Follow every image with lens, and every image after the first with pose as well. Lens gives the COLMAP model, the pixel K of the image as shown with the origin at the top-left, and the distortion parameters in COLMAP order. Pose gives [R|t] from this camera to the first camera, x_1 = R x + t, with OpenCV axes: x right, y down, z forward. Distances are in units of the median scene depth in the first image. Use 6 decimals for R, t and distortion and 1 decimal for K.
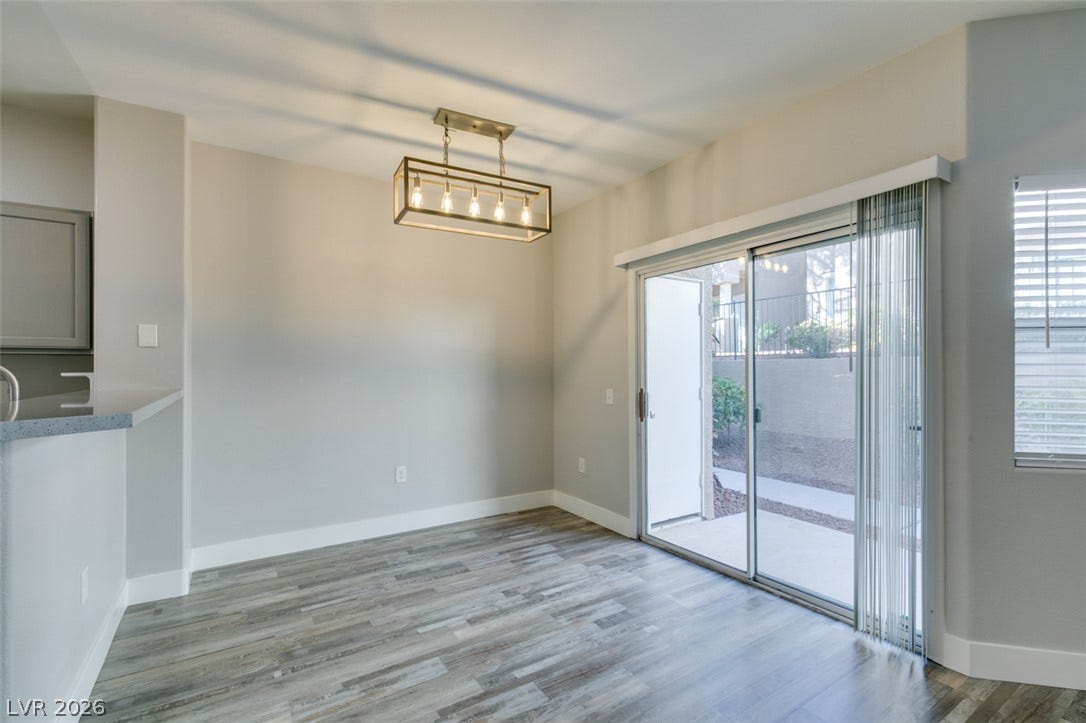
lens RADIAL K [[488.3, 0, 538.7], [0, 488.3, 367.8], [0, 0, 1]] dist [0.002519, -0.000536]
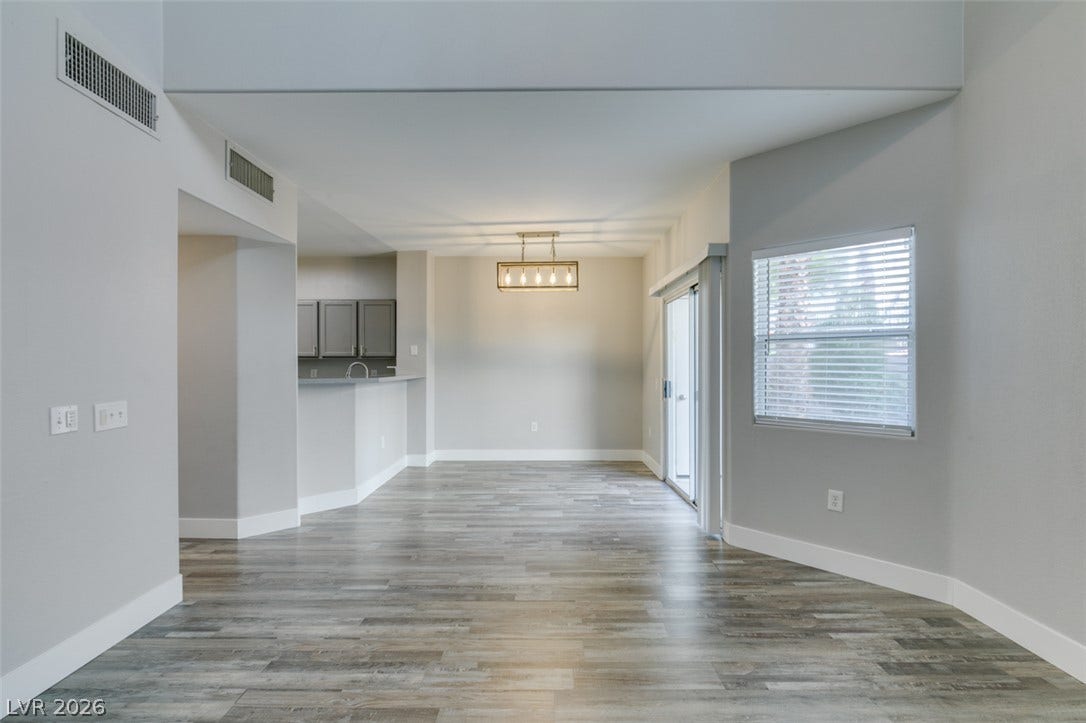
lens RADIAL K [[488.3, 0, 545.2], [0, 488.3, 366.5], [0, 0, 1]] dist [0.002519, -0.000536]
pose [[0.843337, 0.001701, -0.537382, 0.947670], [-0.001020, 0.999998, 0.001564, 0.004230], [0.537384, -0.000771, 0.843338, -0.595961]]
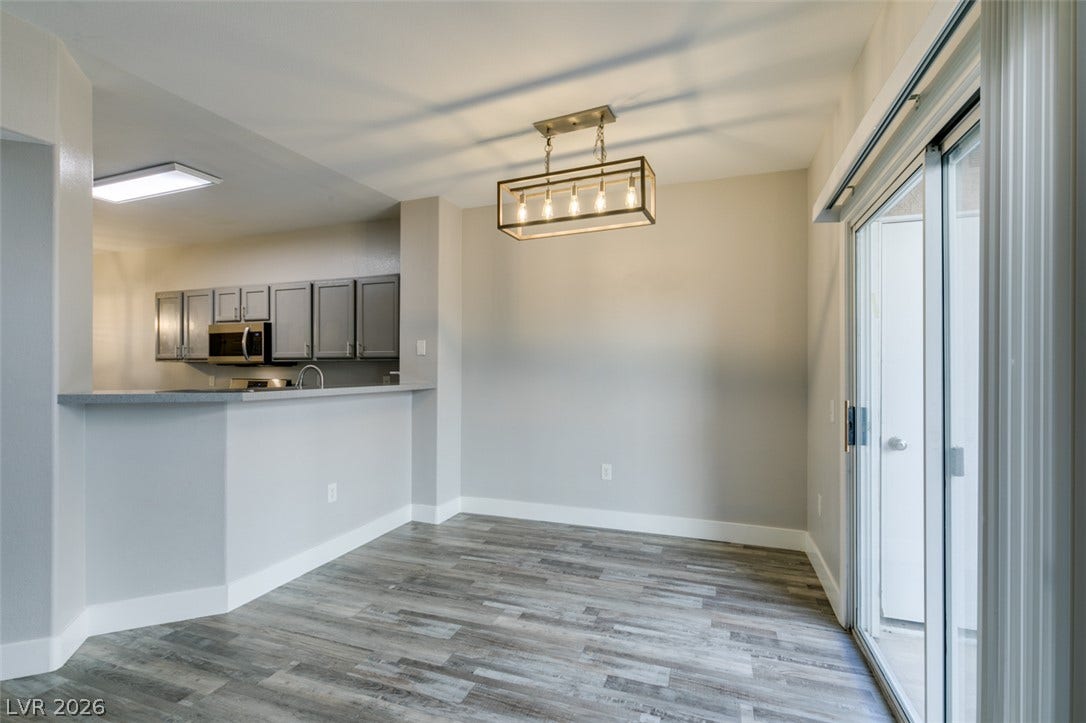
lens RADIAL K [[488.3, 0, 544.2], [0, 488.3, 368.8], [0, 0, 1]] dist [0.002519, -0.000536]
pose [[0.611464, 0.001666, -0.791271, 0.646385], [-0.000768, 0.999999, 0.001512, -0.002707], [0.791272, -0.000317, 0.611464, 0.372630]]
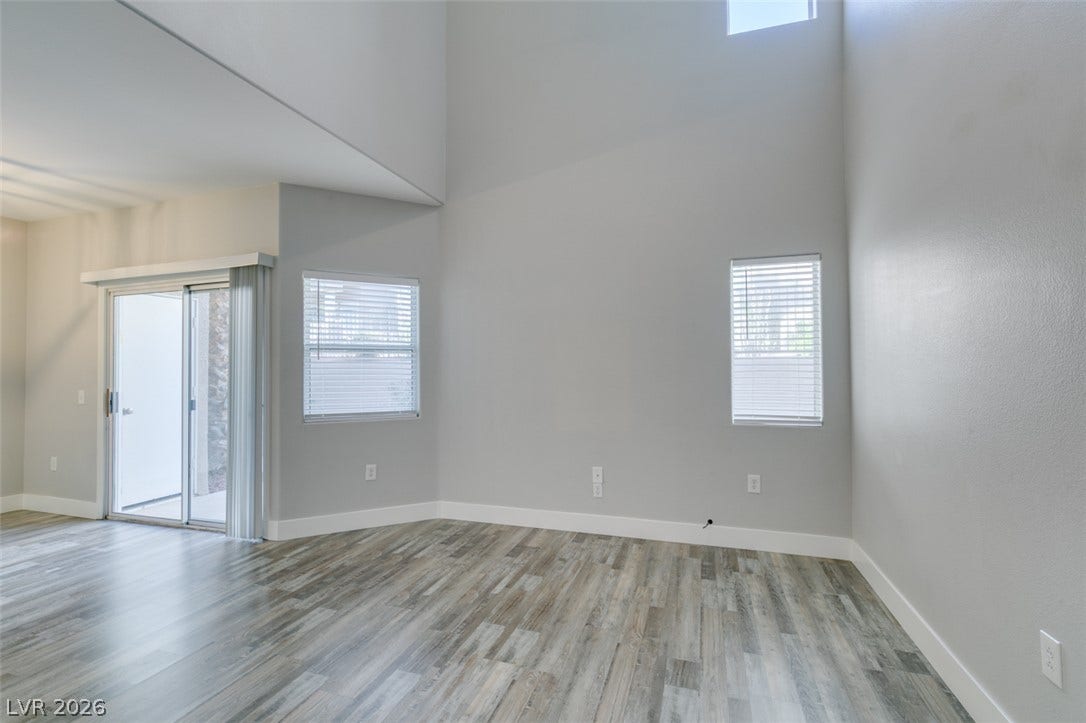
lens RADIAL K [[488.3, 0, 543.1], [0, 488.3, 357.5], [0, 0, 1]] dist [0.002519, -0.000536]
pose [[0.774195, 0.009487, 0.632876, 0.368831], [0.006867, 0.999703, -0.023386, 0.002030], [-0.632909, 0.022451, 0.773900, -0.778585]]
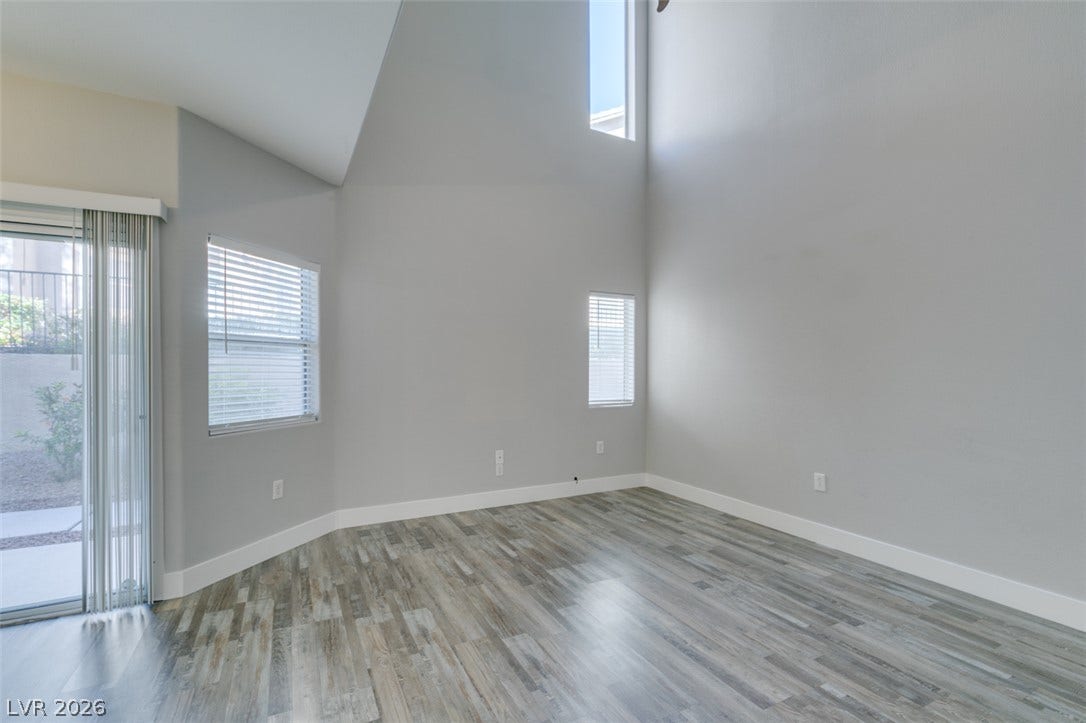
lens RADIAL K [[488.3, 0, 542.0], [0, 488.3, 372.8], [0, 0, 1]] dist [0.002519, -0.000536]
pose [[0.091249, -0.009268, 0.995785, -0.270773], [-0.000093, 0.999957, 0.009316, 0.003170], [-0.995828, -0.000942, 0.091244, -0.076487]]
